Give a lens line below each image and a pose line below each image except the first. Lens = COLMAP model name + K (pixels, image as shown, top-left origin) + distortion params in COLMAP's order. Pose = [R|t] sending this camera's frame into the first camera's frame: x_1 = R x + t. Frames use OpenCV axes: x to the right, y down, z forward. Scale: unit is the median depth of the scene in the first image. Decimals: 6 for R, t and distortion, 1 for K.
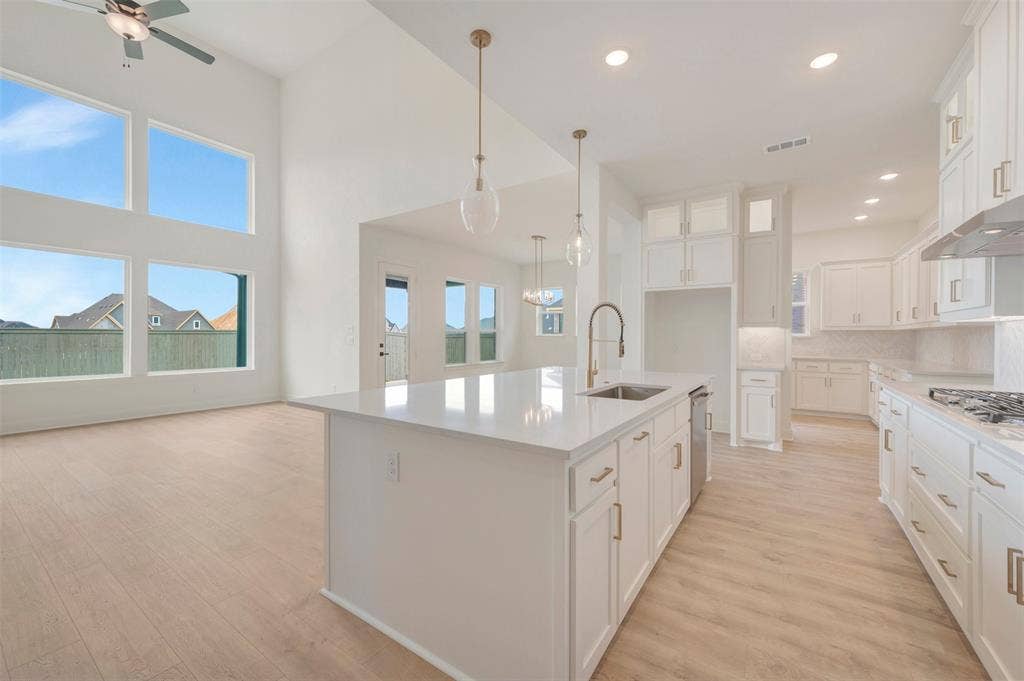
lens RADIAL K [[401.4, 0, 516.7], [0, 401.4, 335.7], [0, 0, 1]] dist [0.000992, -0.000324]
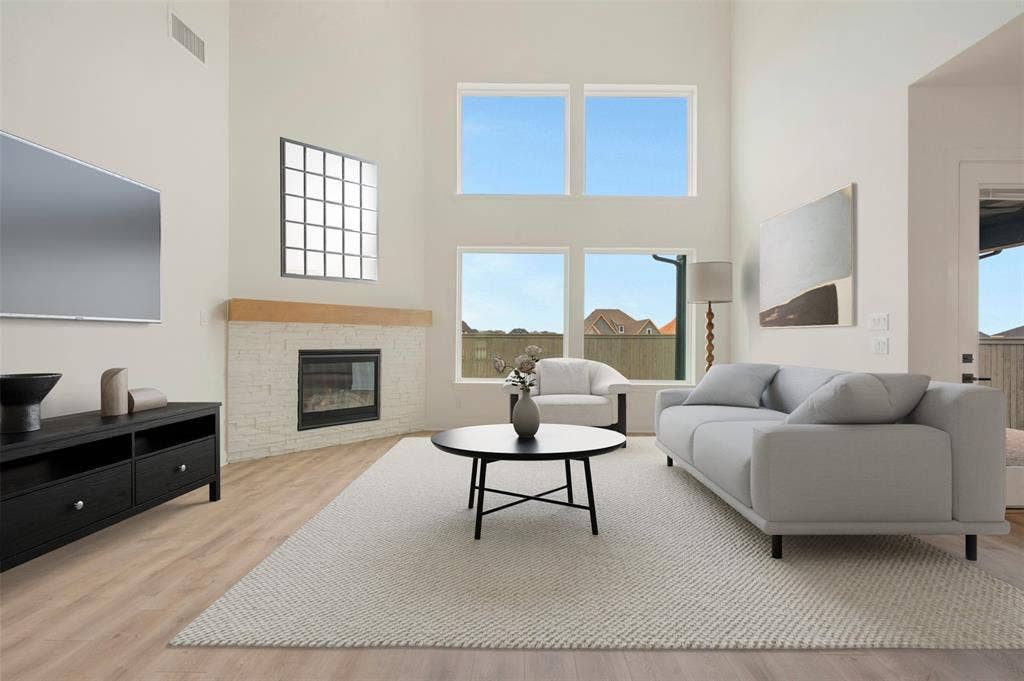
lens RADIAL K [[406.5, 0, 516.7], [0, 406.5, 345.6], [0, 0, 1]] dist [-0.020636, -0.000080]
pose [[0.555028, 0.009793, -0.831774, -0.284260], [0.001455, 0.999918, 0.012743, 0.005044], [0.831830, -0.008283, 0.554968, 0.411280]]
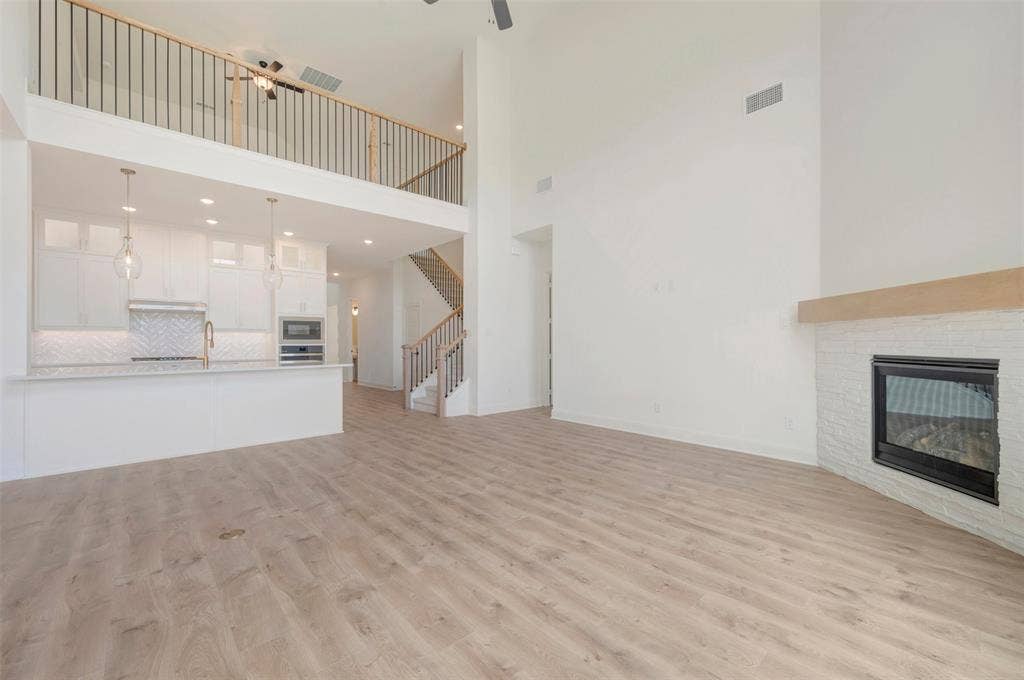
lens RADIAL K [[401.4, 0, 516.7], [0, 401.4, 335.2], [0, 0, 1]] dist [0.000992, -0.000324]
pose [[-0.972381, 0.006637, 0.233306, -0.763374], [0.002294, 0.999819, -0.018883, 0.004677], [-0.233389, -0.017826, -0.972220, 1.127383]]
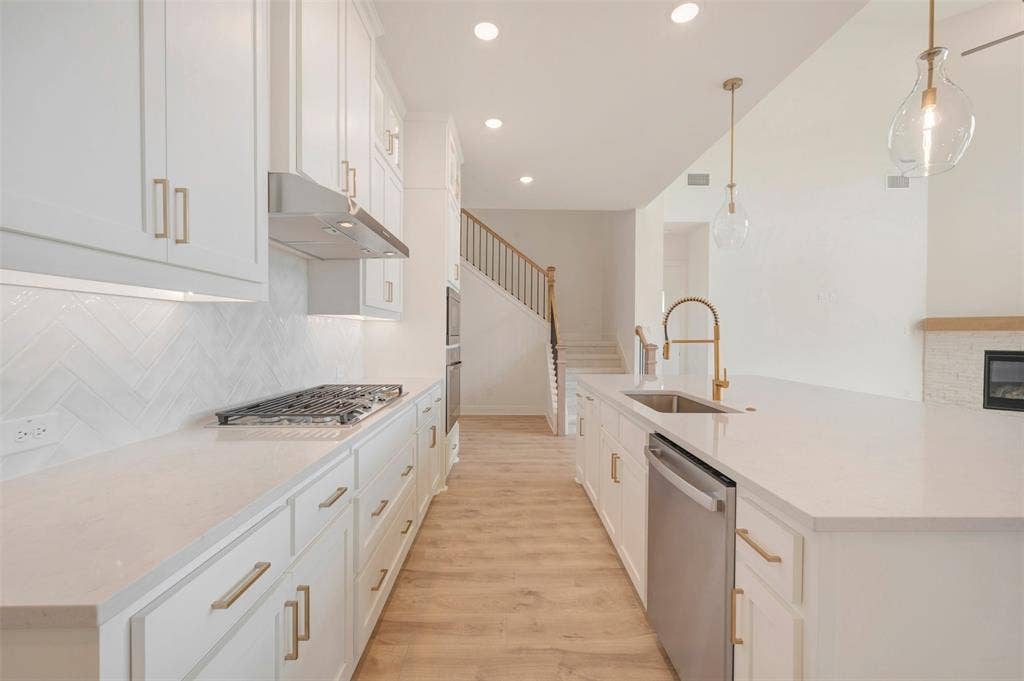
lens RADIAL K [[412.8, 0, 511.6], [0, 412.8, 343.2], [0, 0, 1]] dist [-0.000828, -0.000059]
pose [[-0.819559, 0.000443, -0.572995, 0.452098], [-0.008478, 0.999881, 0.012899, 0.000290], [0.572932, 0.015429, -0.819458, 0.650156]]
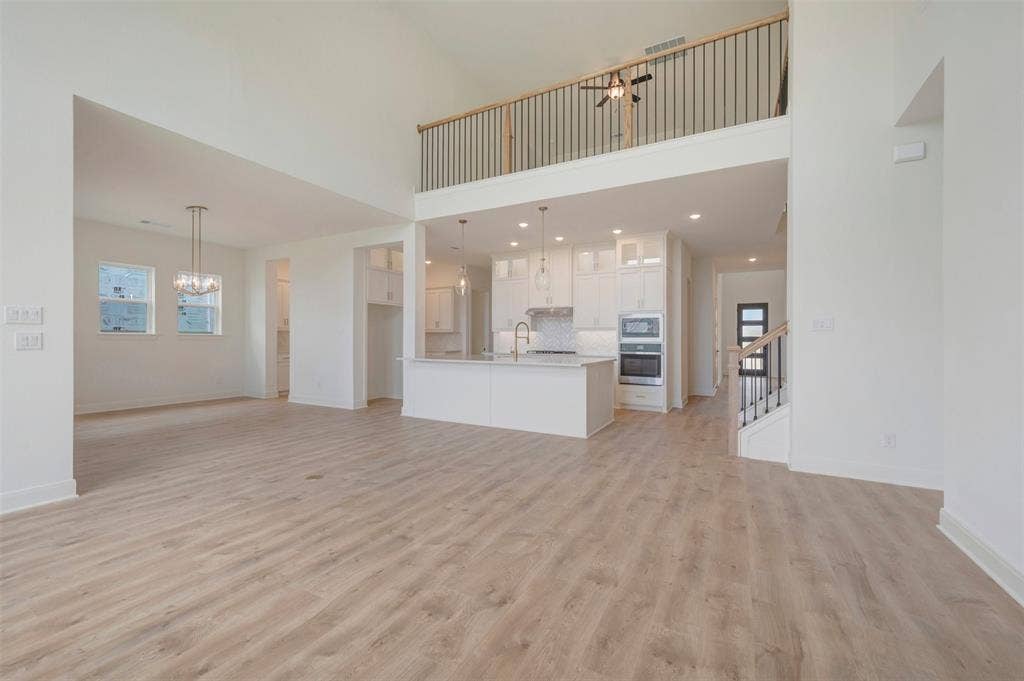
lens RADIAL K [[414.0, 0, 537.5], [0, 414.0, 339.1], [0, 0, 1]] dist [0.002615, 0.000401]
pose [[-0.124359, 0.001317, 0.992236, -1.003408], [-0.007570, 0.999969, -0.002276, 0.002904], [-0.992208, -0.007794, -0.124346, 0.556546]]
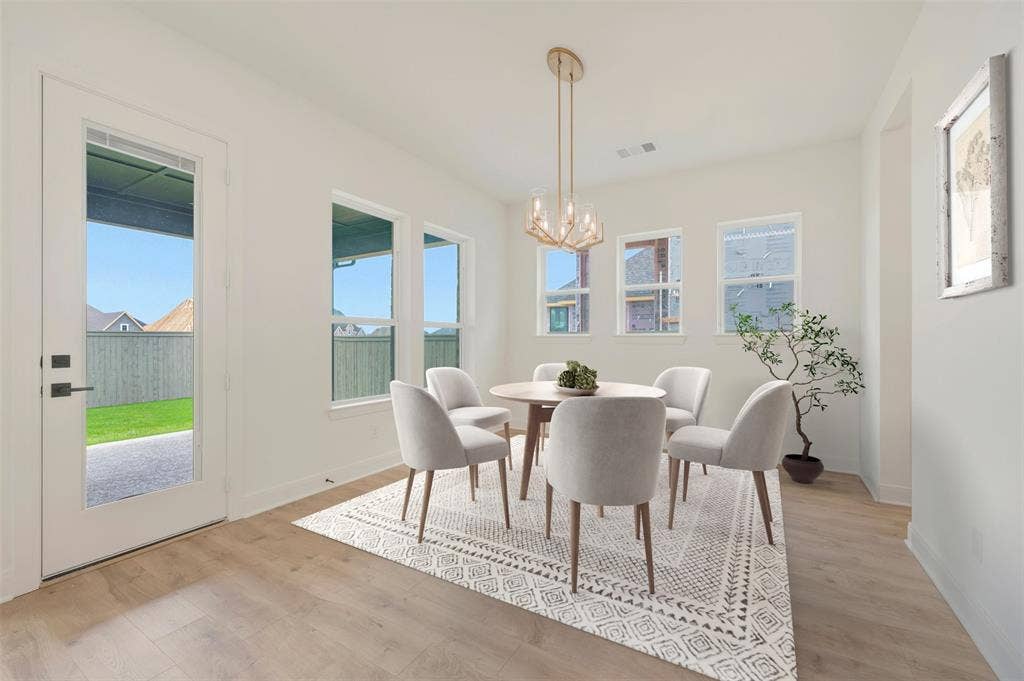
lens RADIAL K [[416.6, 0, 512.4], [0, 416.6, 337.4], [0, 0, 1]] dist [0.000238, -0.000325]
pose [[0.999572, 0.001011, 0.029236, -0.007675], [-0.000838, 0.999982, -0.005926, 0.008708], [-0.029241, 0.005899, 0.999555, 0.761324]]
